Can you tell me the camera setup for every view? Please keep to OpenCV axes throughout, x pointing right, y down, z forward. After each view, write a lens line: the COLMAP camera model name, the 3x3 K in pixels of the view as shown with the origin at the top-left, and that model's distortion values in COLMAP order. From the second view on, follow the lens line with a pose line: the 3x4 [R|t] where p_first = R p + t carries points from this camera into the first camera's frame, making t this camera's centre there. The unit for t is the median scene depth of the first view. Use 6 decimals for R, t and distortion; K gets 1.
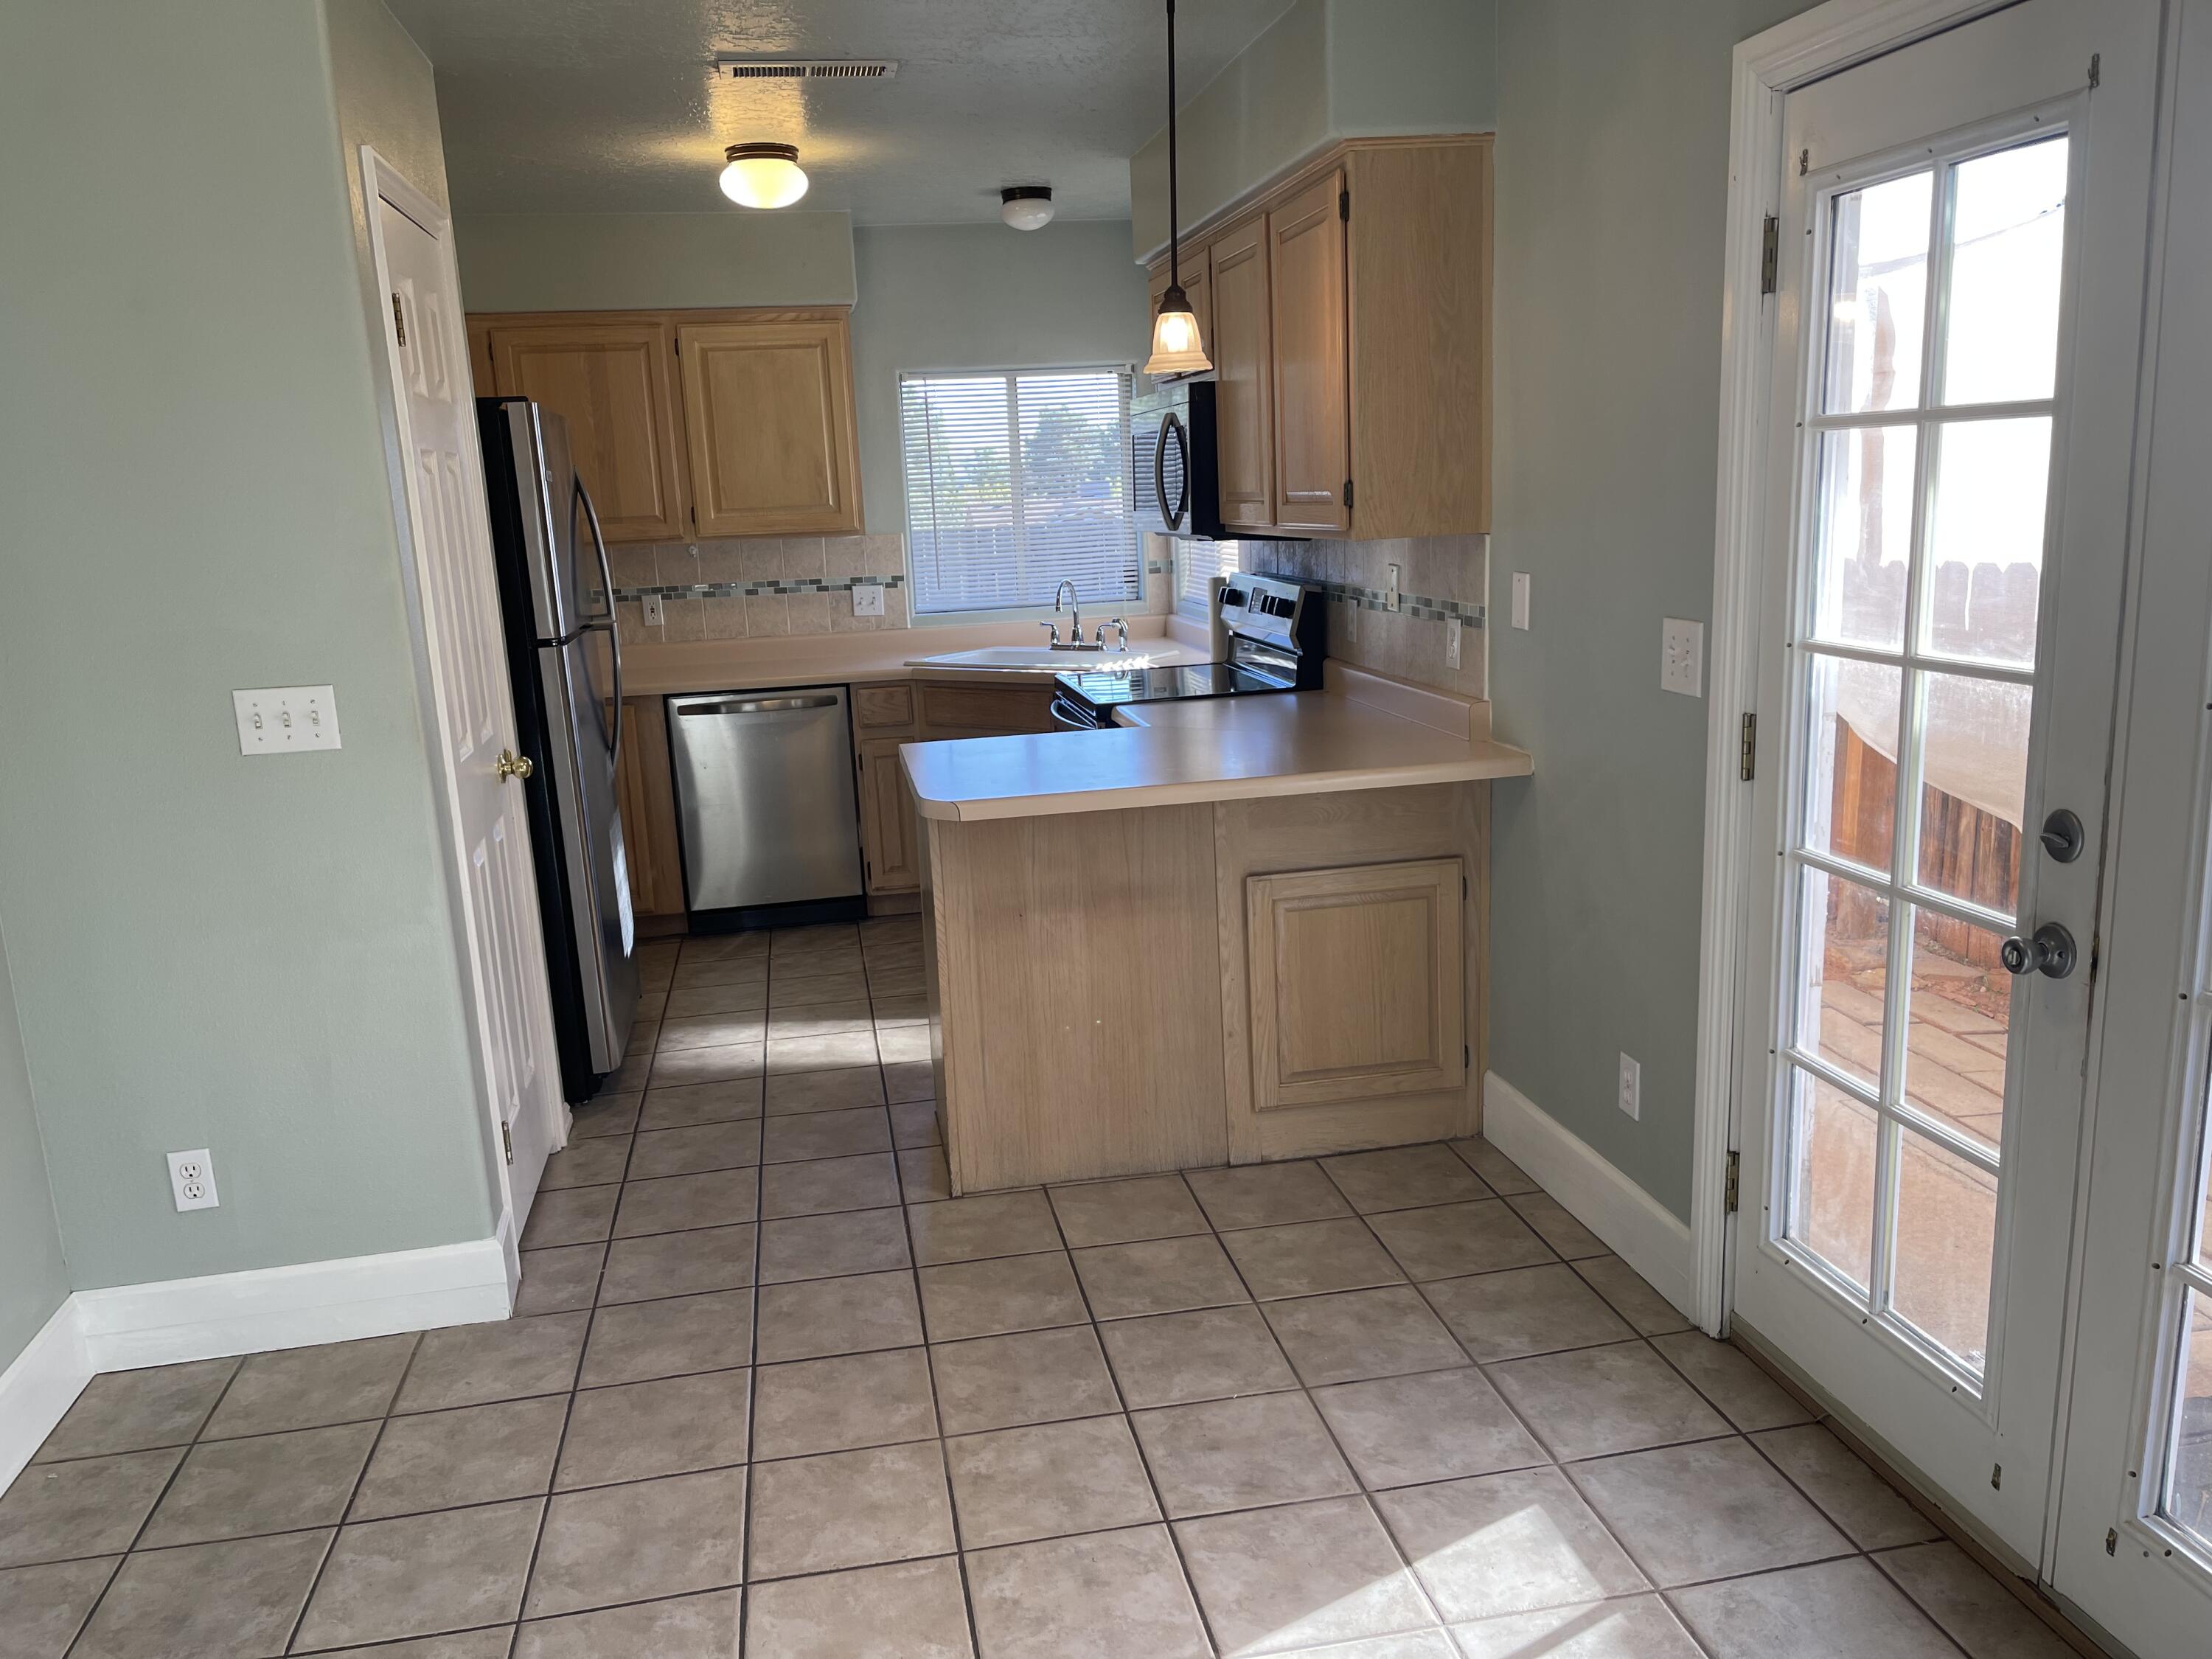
lens RADIAL K [[1657.7, 0, 1106.0], [0, 1657.7, 829.5], [0, 0, 1]] dist [0.067437, -0.248407]
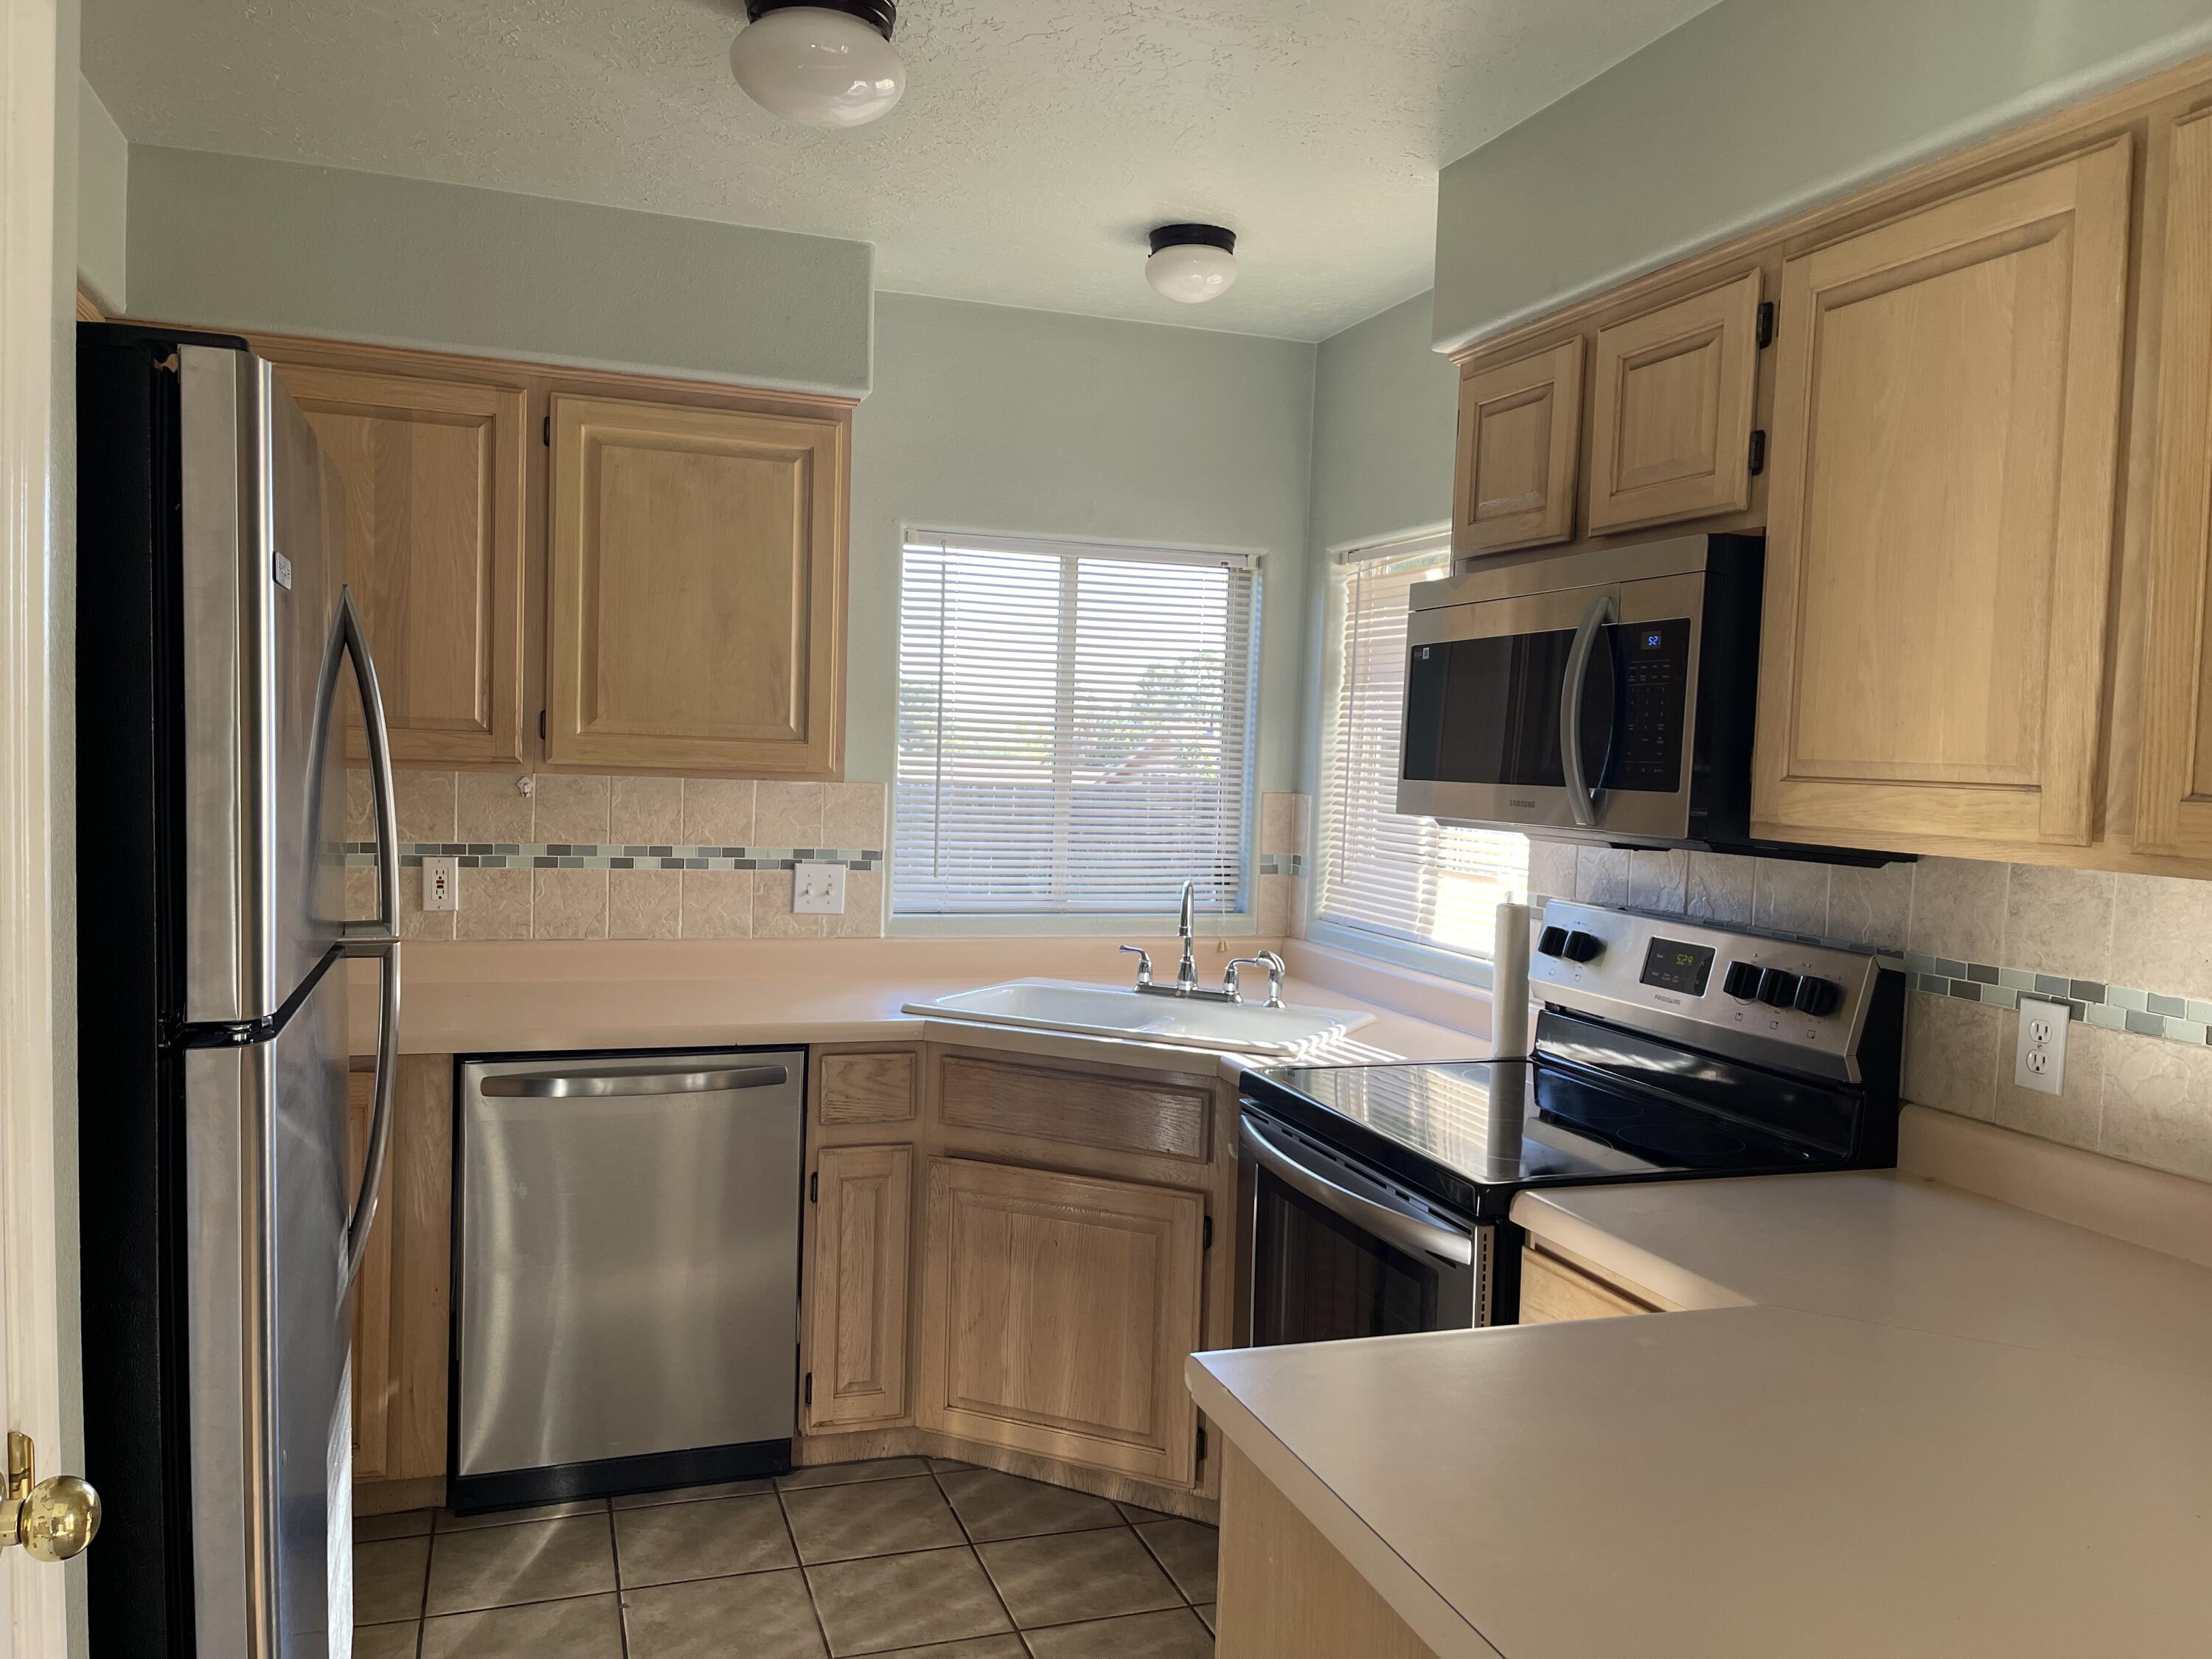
lens RADIAL K [[1659.5, 0, 1106.0], [0, 1659.5, 829.5], [0, 0, 1]] dist [0.075867, -0.088646]
pose [[0.986129, 0.071103, 0.149978, -0.142001], [-0.046522, 0.985783, -0.161457, -0.071521], [-0.159326, 0.152241, 0.975417, 0.423454]]
